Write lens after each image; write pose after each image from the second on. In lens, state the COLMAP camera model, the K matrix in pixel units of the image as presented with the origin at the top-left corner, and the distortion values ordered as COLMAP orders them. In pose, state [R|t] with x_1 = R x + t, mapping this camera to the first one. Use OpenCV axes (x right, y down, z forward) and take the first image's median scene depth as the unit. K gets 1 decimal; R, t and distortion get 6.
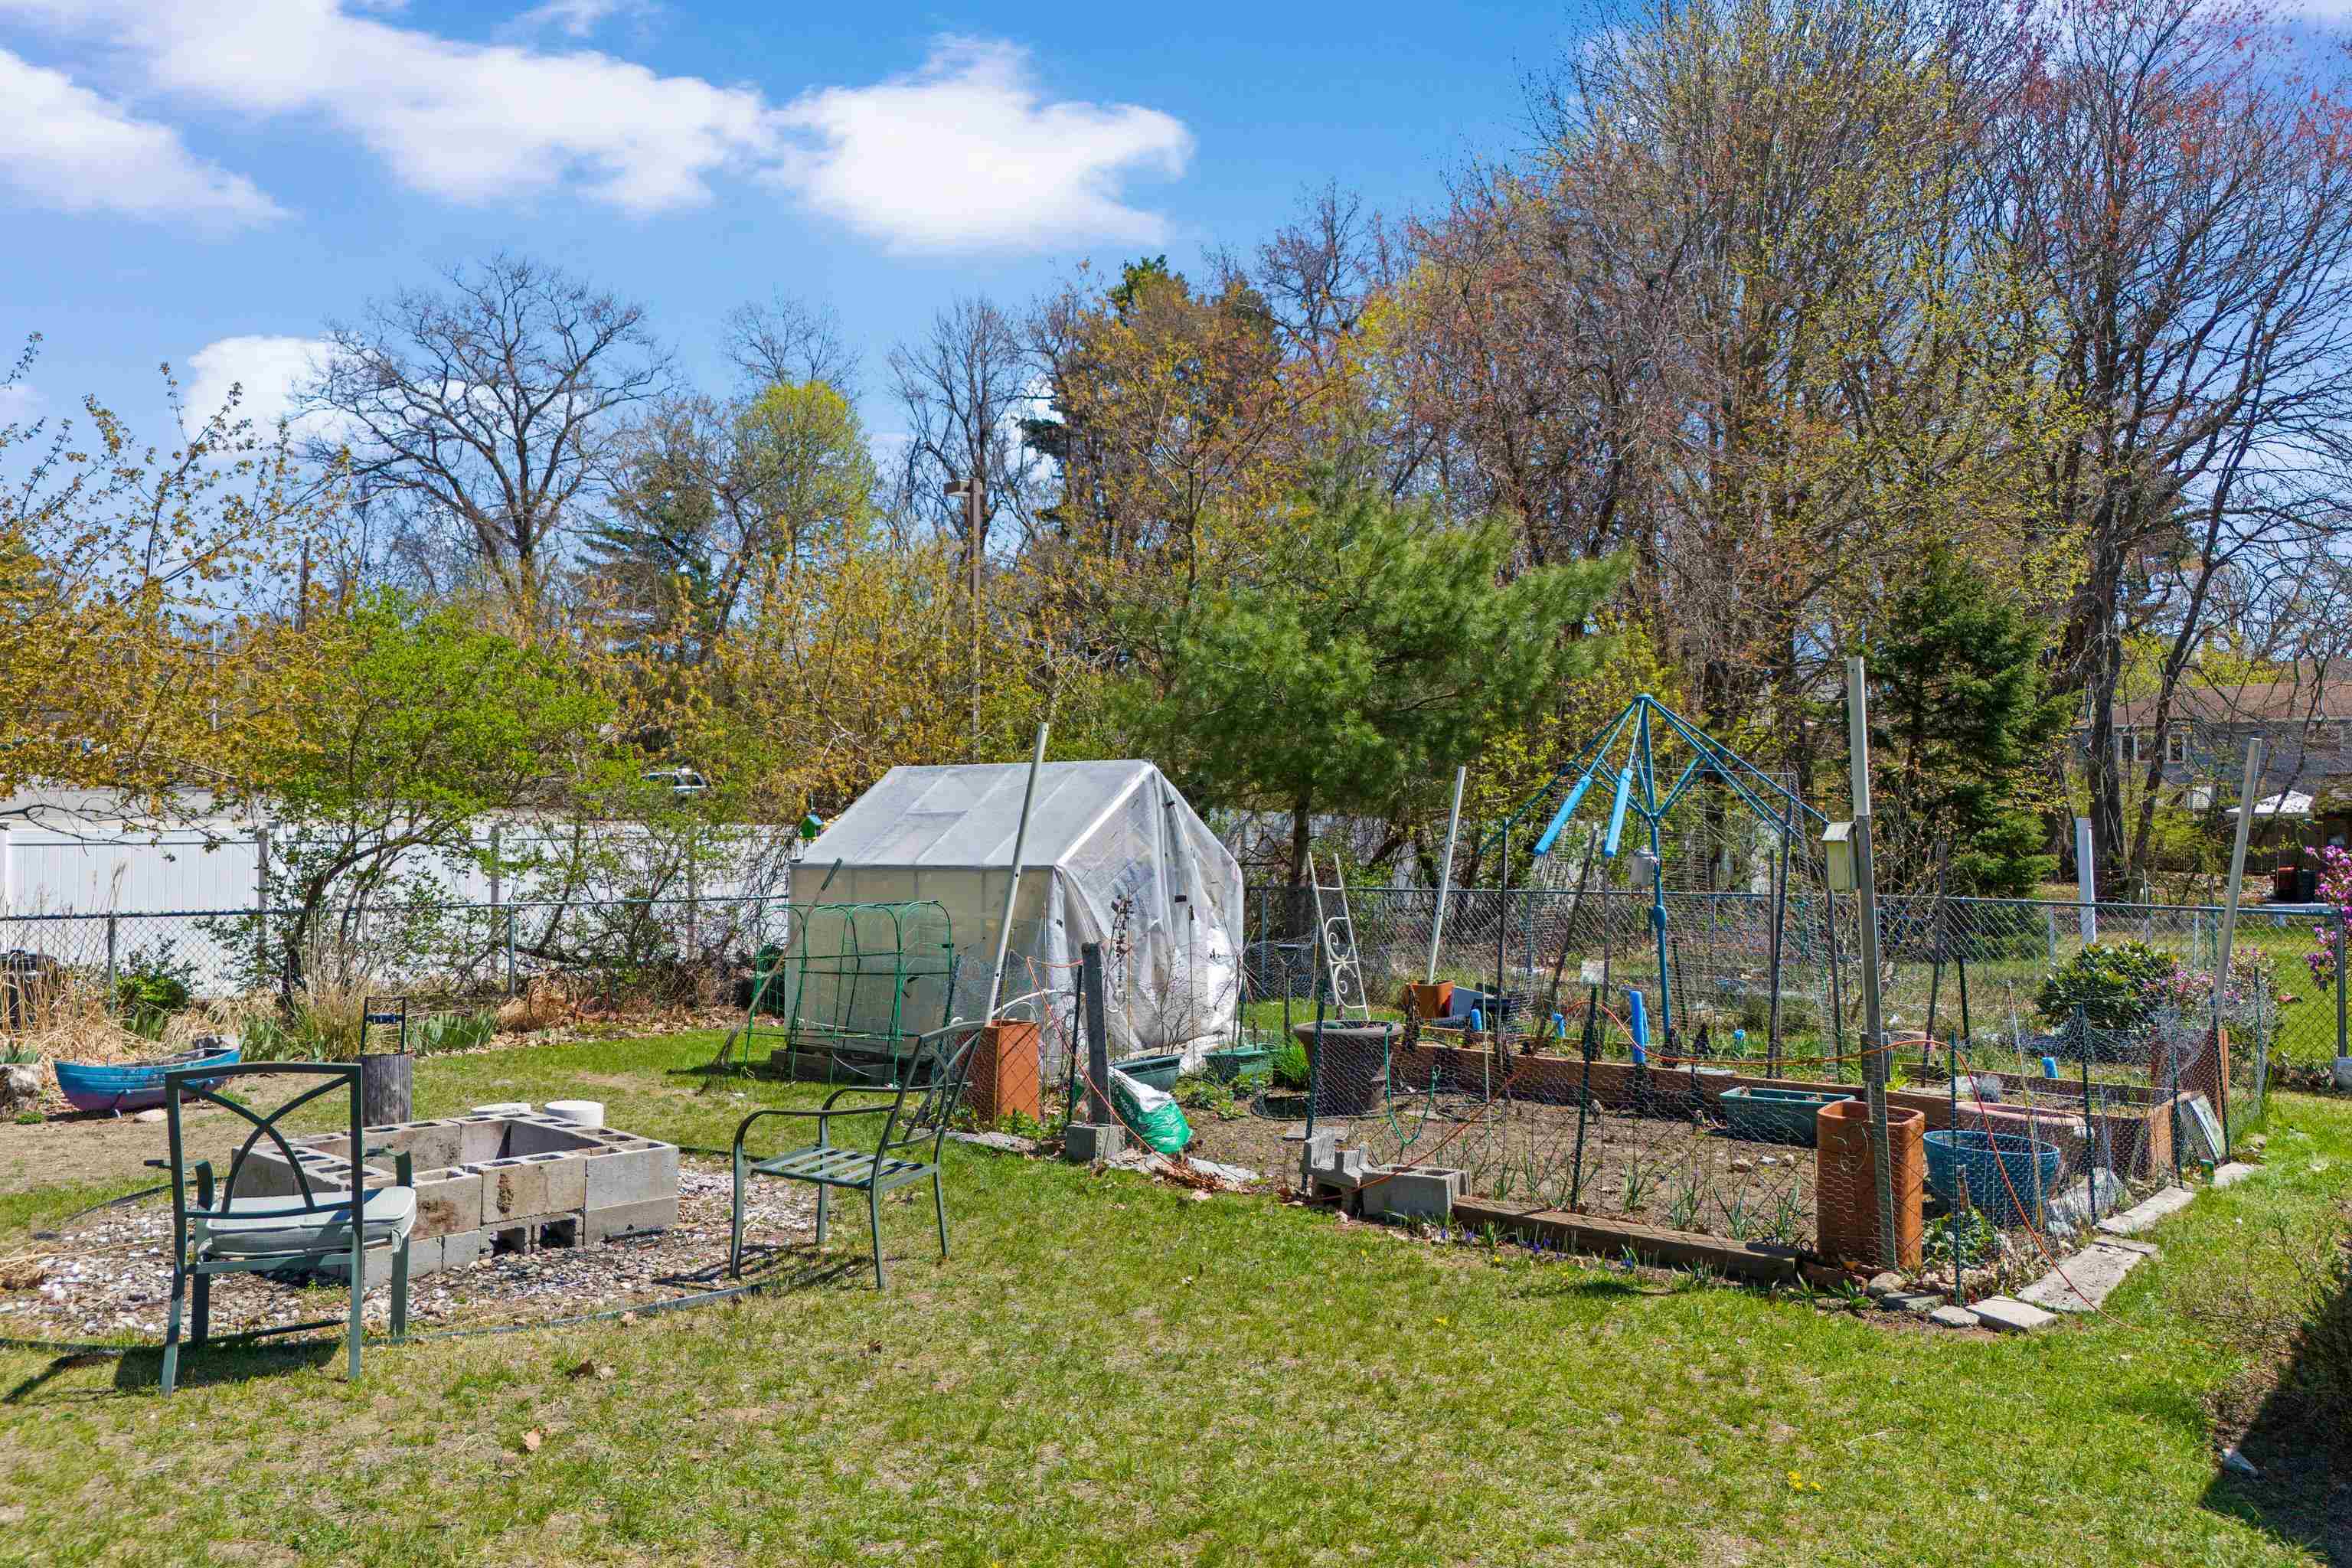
lens RADIAL K [[1739.9, 0, 1156.9], [0, 1739.9, 794.2], [0, 0, 1]] dist [0.075501, -0.075877]
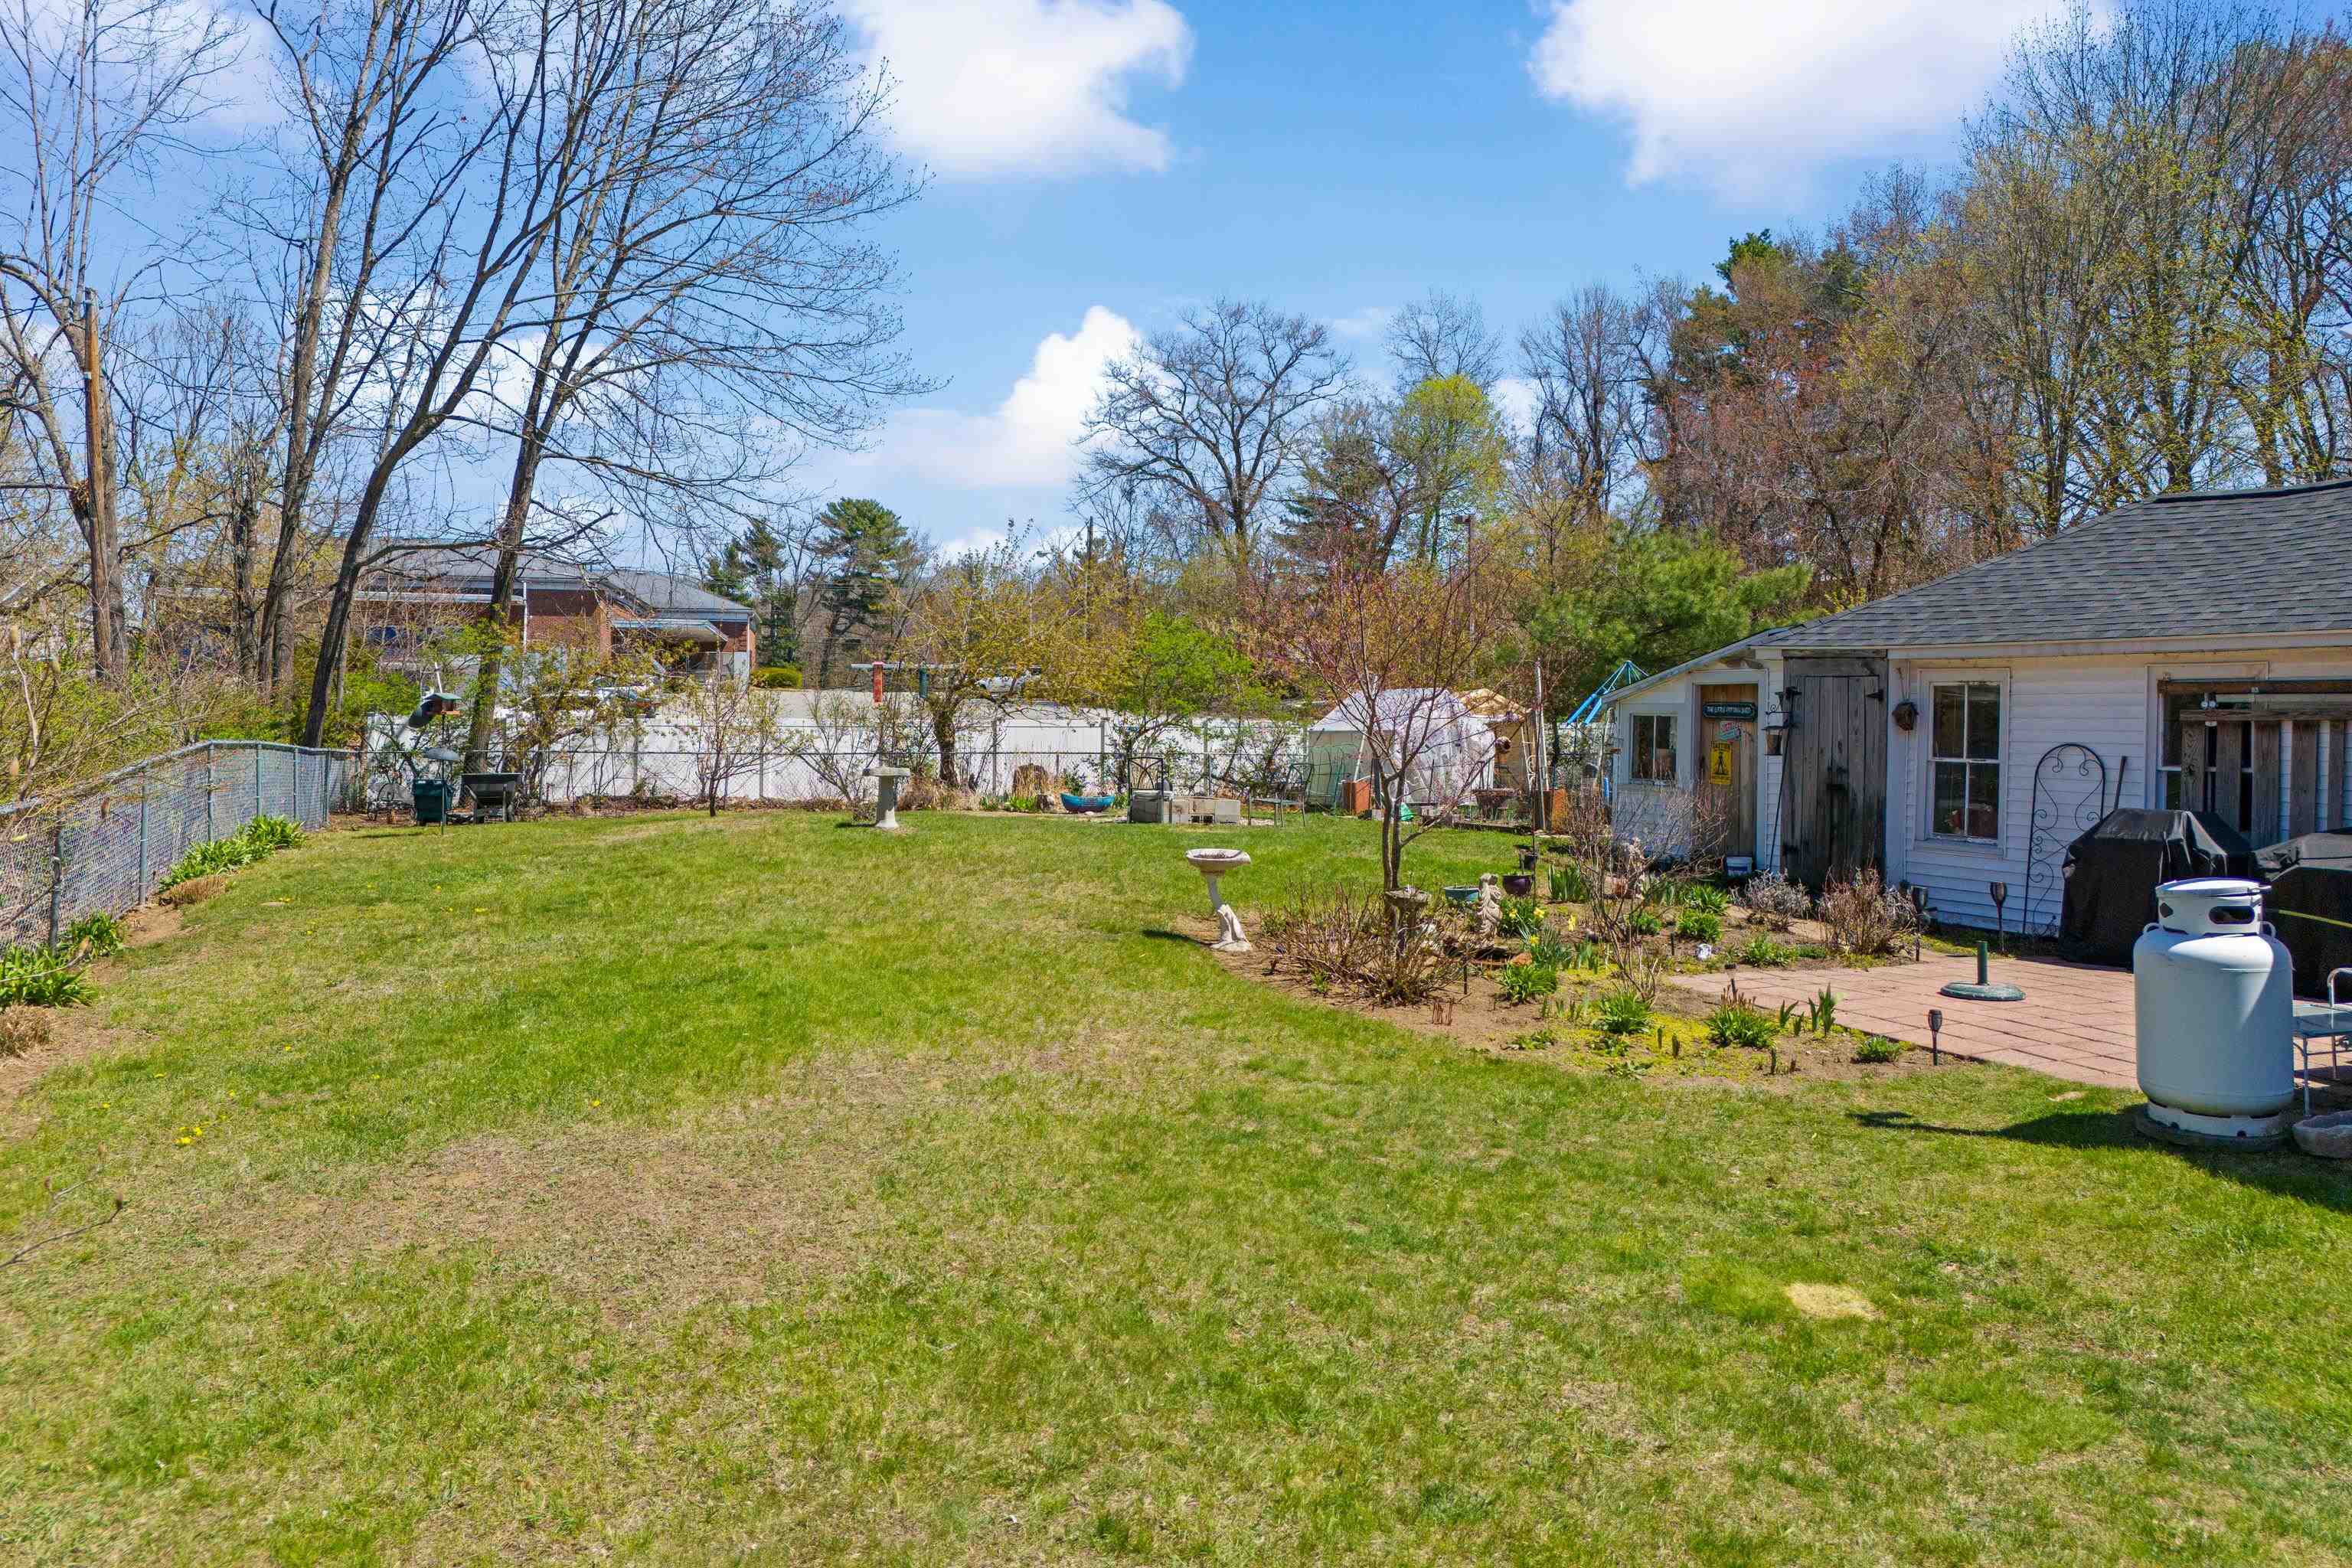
lens RADIAL K [[1739.9, 0, 1174.2], [0, 1739.9, 718.8], [0, 0, 1]] dist [0.075501, -0.075877]
pose [[0.924112, -0.002921, -0.382110, 0.364696], [0.005828, 0.999962, 0.006450, 0.004273], [0.382077, -0.008188, 0.924094, -0.885003]]
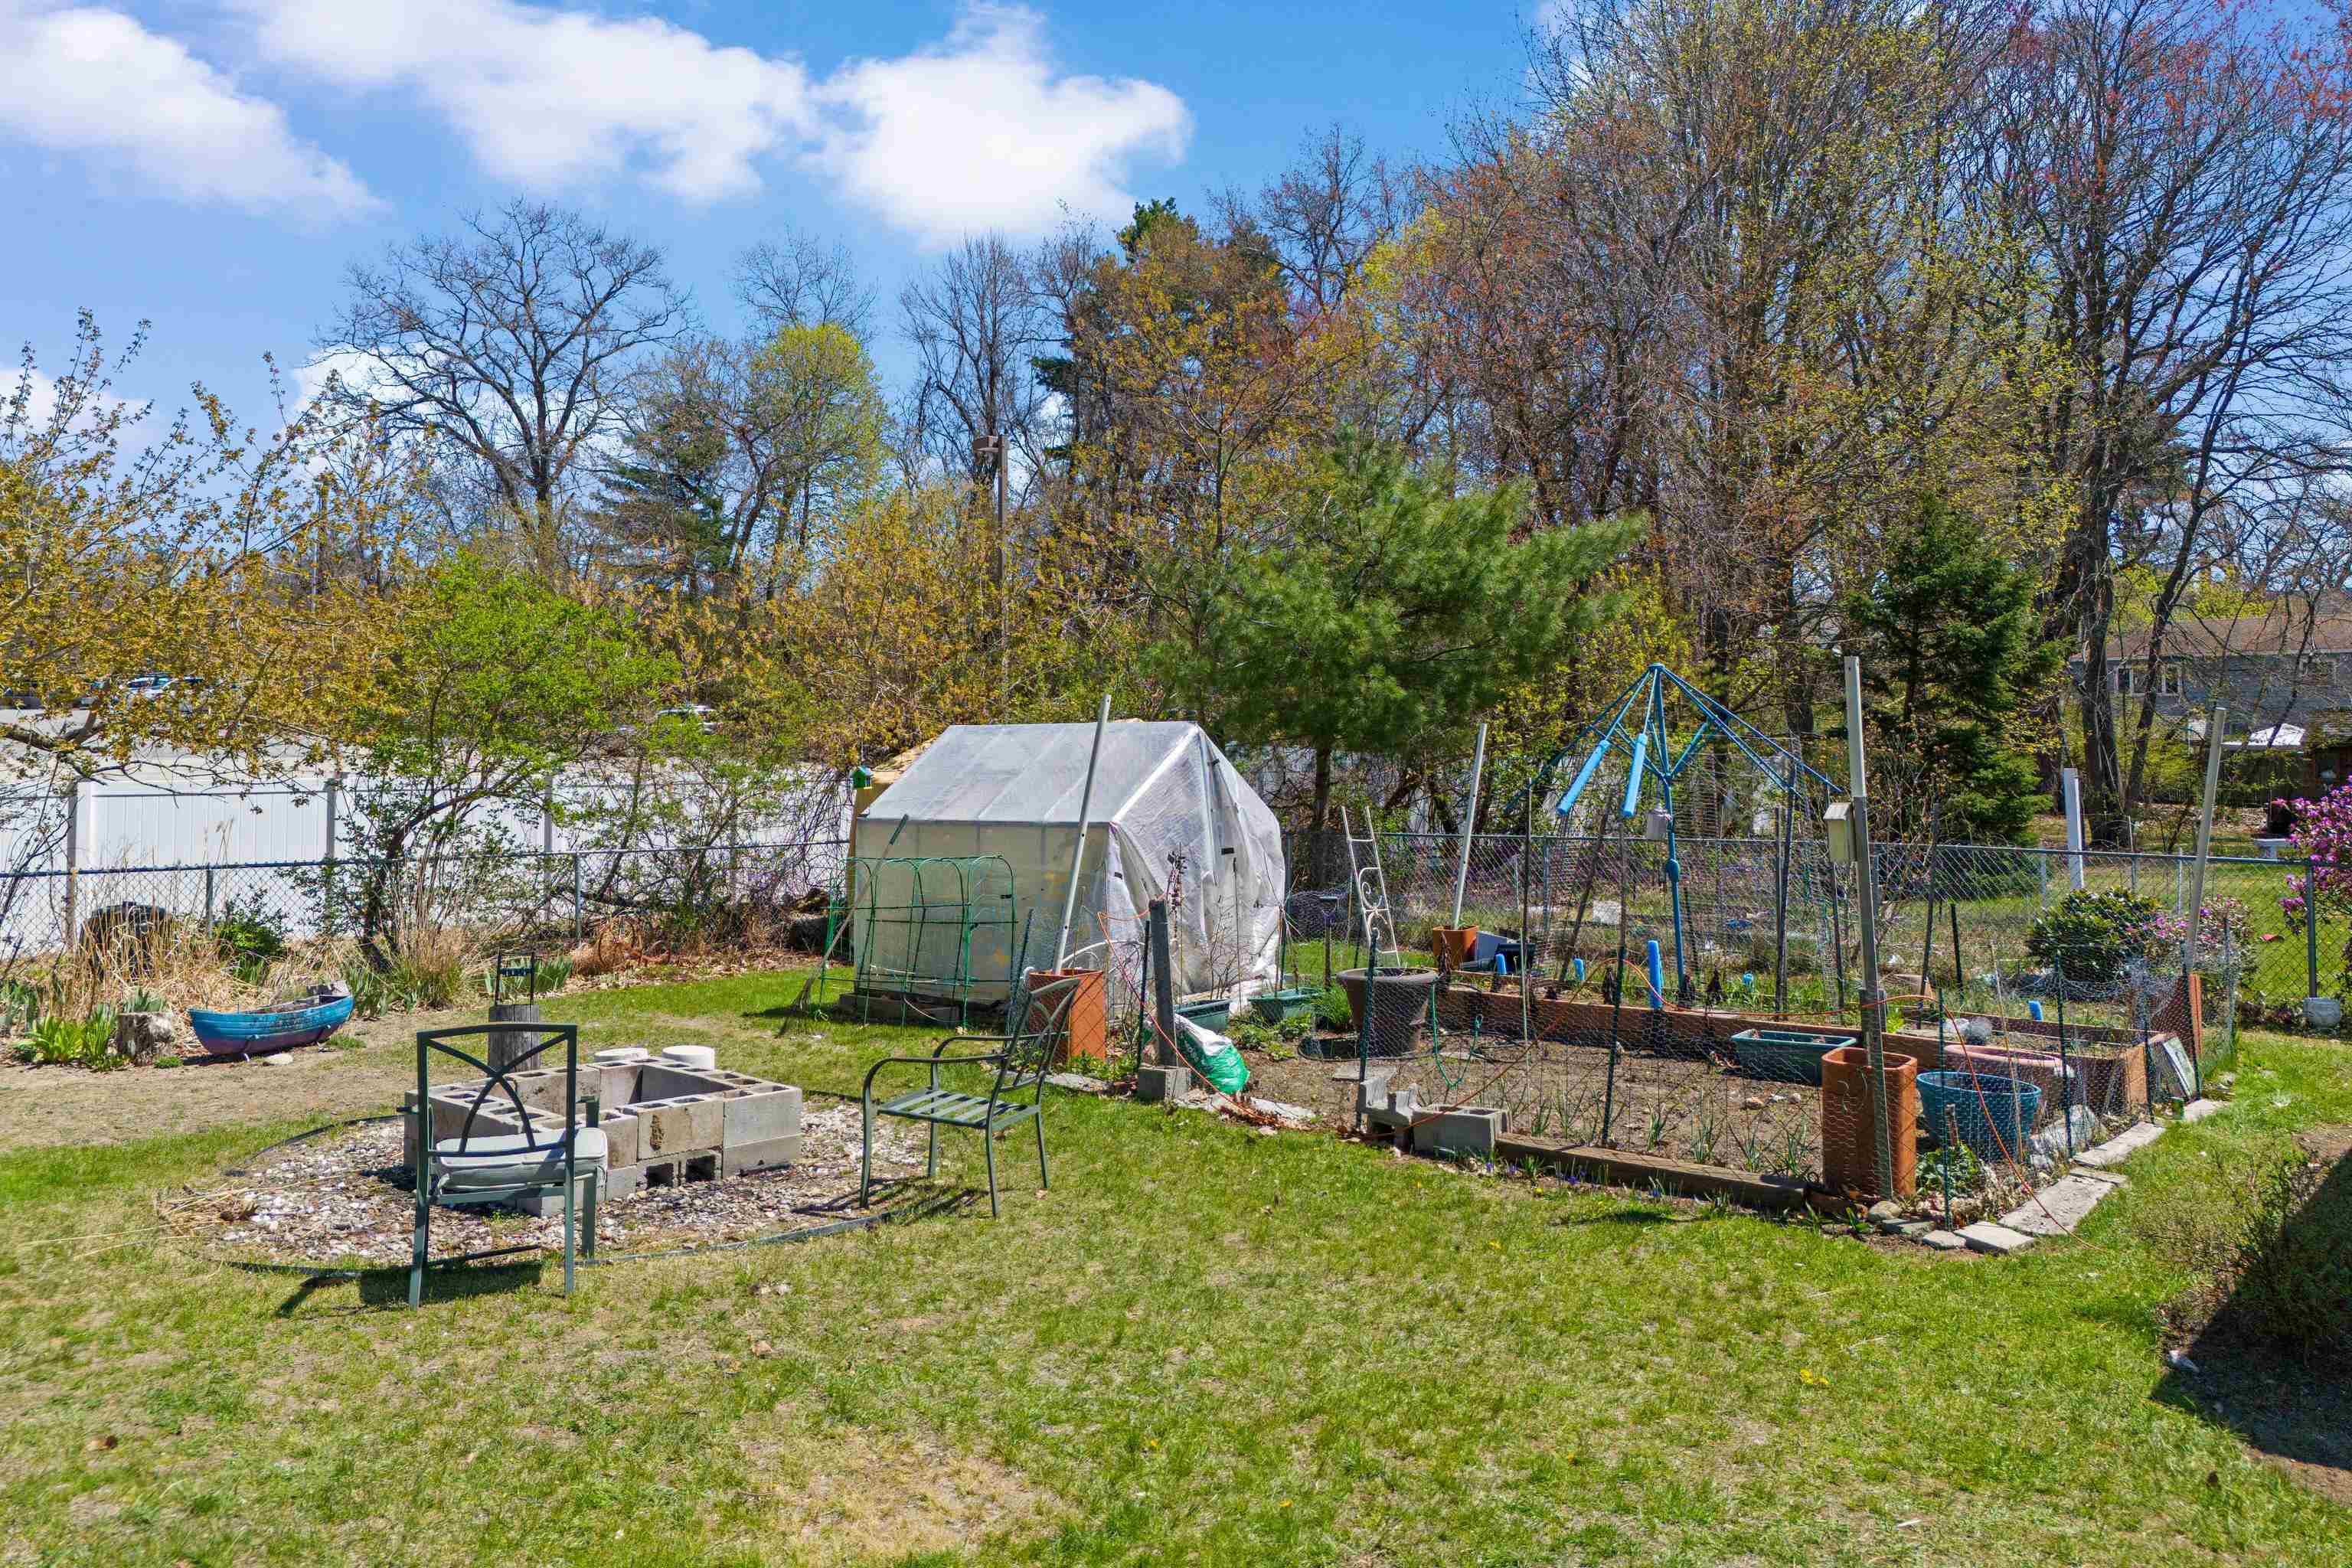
lens RADIAL K [[1739.9, 0, 1159.9], [0, 1739.9, 692.6], [0, 0, 1]] dist [0.075501, -0.075877]
pose [[0.999996, -0.002681, 0.001226, -0.017292], [0.002702, 0.999846, -0.017357, -0.012178], [-0.001179, 0.017360, 0.999849, -0.045742]]
